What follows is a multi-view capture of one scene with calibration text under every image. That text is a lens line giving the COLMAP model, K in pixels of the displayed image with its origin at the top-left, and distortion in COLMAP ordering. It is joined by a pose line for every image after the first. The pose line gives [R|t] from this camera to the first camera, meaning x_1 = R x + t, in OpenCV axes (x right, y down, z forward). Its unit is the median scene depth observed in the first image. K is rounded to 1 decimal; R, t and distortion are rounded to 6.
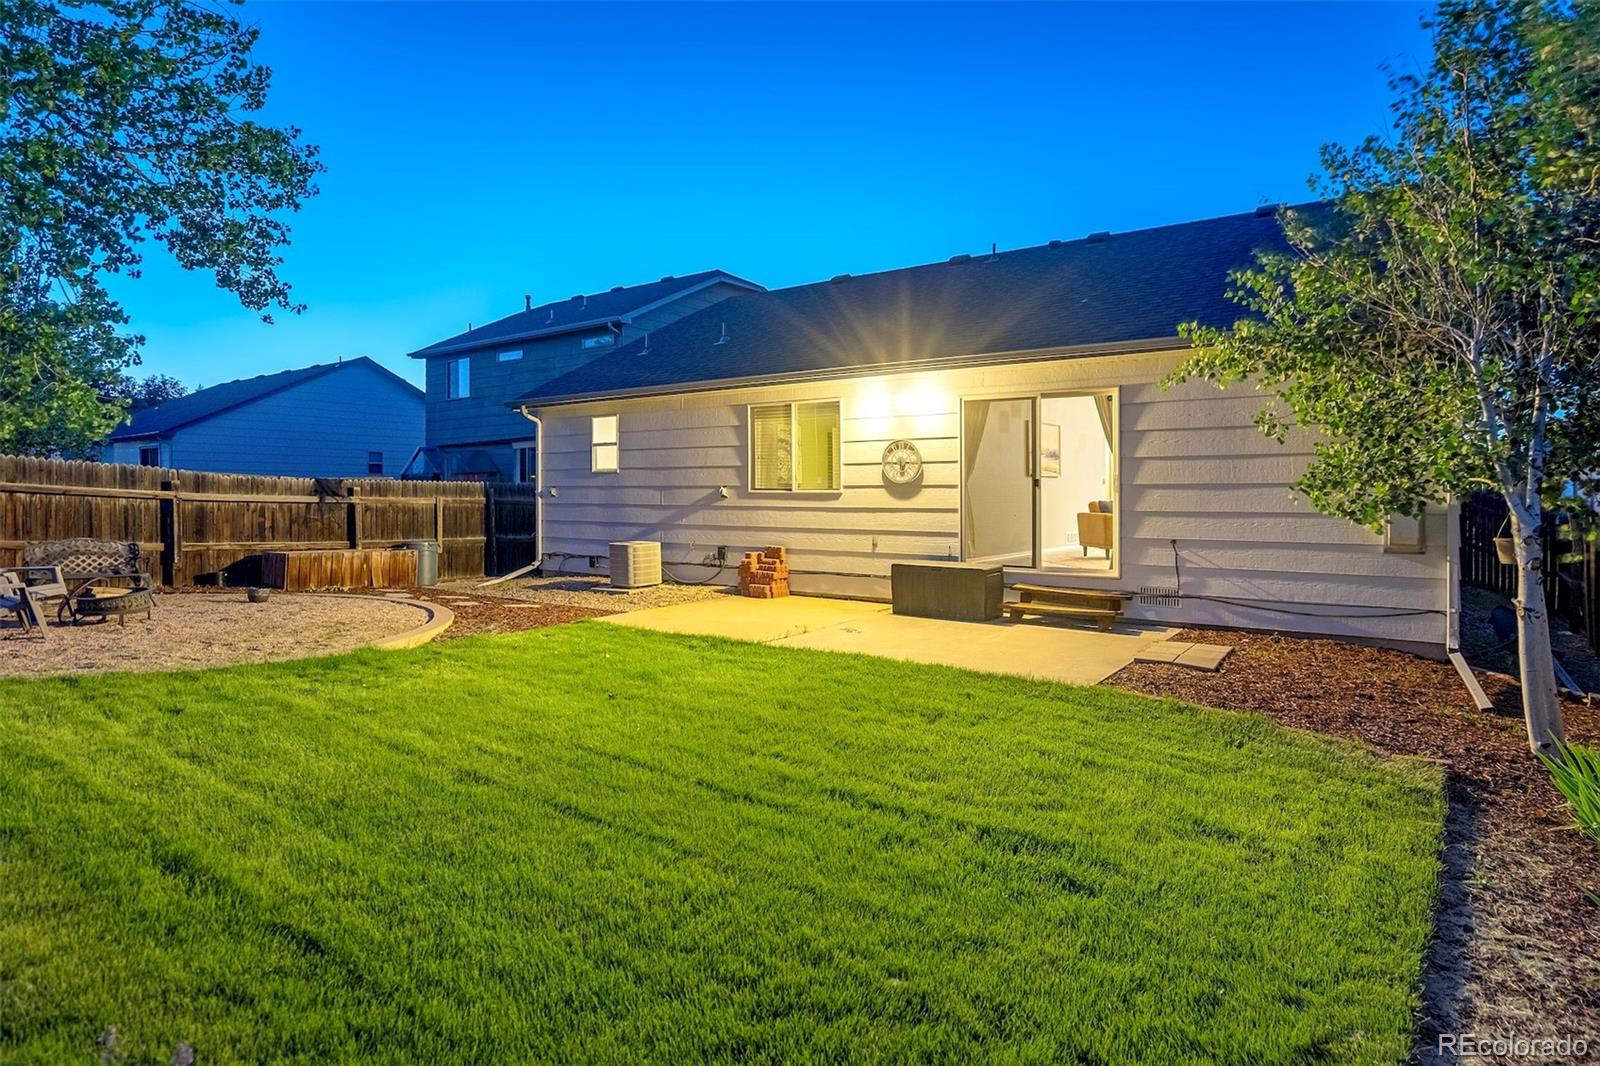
lens RADIAL K [[896.0, 0, 802.9], [0, 896.0, 490.1], [0, 0, 1]] dist [-0.000219, -0.000016]
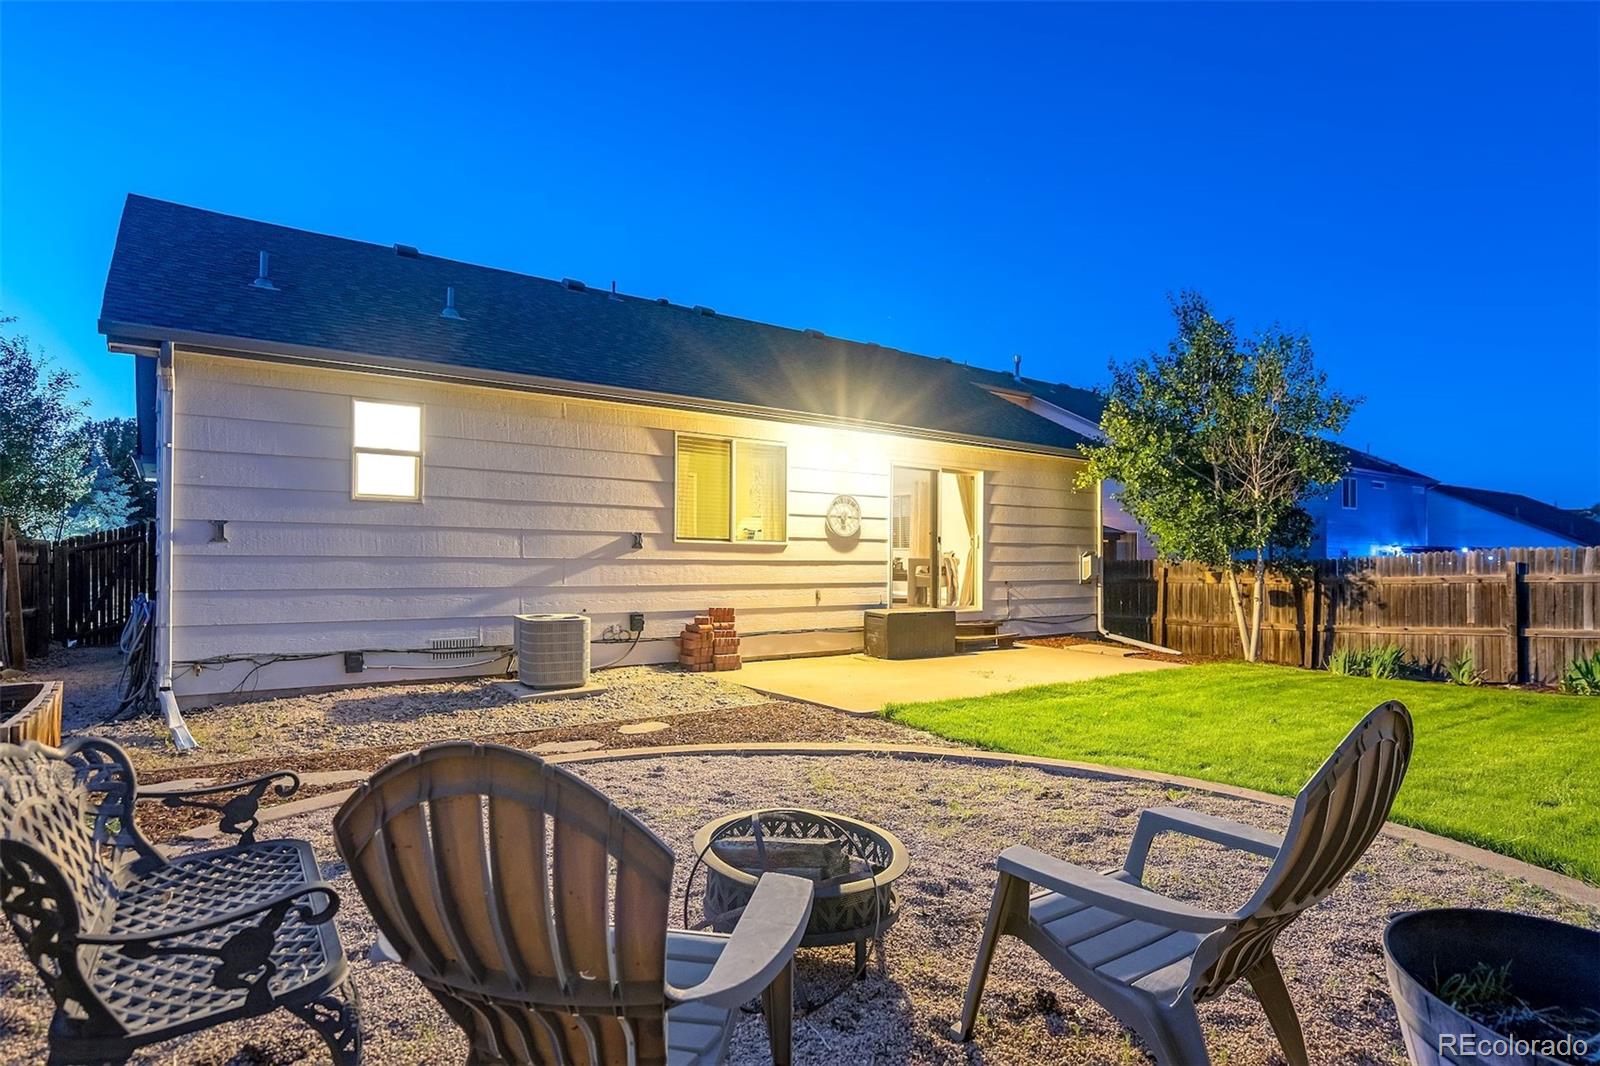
lens RADIAL K [[896.0, 0, 799.3], [0, 896.0, 543.4], [0, 0, 1]] dist [-0.000219, -0.000016]
pose [[0.279277, 0.018688, 0.960029, -0.809734], [-0.009843, 0.999814, -0.016599, 0.016072], [-0.960160, -0.004814, 0.279409, 0.690010]]
